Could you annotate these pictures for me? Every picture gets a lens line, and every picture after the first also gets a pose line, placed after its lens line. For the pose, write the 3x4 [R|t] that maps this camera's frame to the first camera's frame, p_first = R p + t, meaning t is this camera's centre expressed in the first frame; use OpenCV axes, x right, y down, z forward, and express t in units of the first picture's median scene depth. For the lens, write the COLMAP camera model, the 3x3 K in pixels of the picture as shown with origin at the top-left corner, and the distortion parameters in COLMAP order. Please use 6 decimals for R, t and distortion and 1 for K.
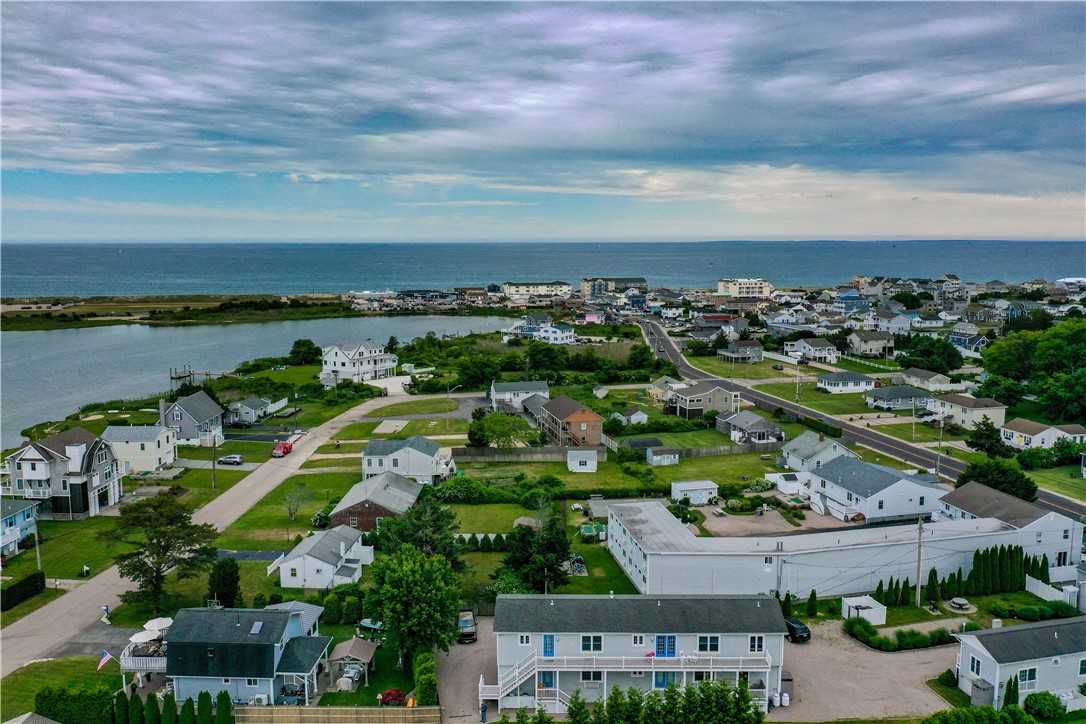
lens RADIAL K [[855.7, 0, 551.0], [0, 855.7, 362.7], [0, 0, 1]] dist [-0.007500, -0.001689]
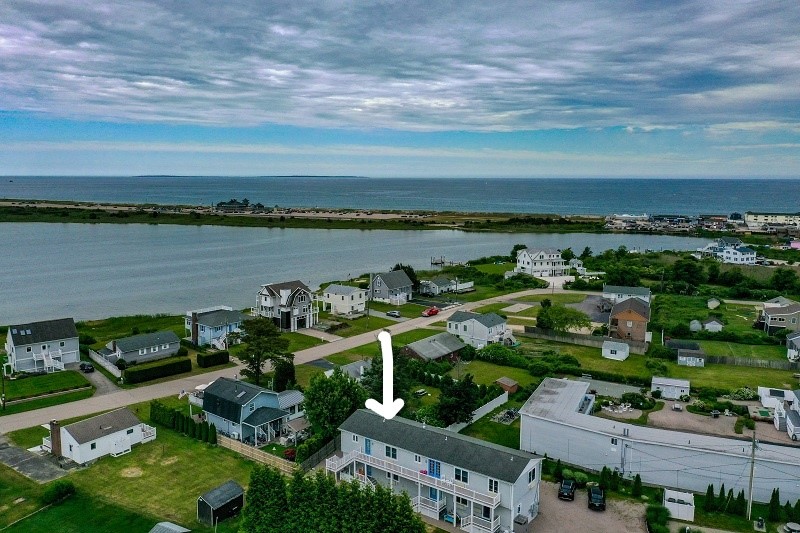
lens RADIAL K [[630.3, 0, 405.9], [0, 630.3, 267.0], [0, 0, 1]] dist [-0.007500, -0.001689]
pose [[0.807854, 0.085564, -0.583139, 0.101282], [-0.085285, 0.995963, 0.027988, -0.001916], [0.583180, 0.027123, 0.811890, 0.023254]]
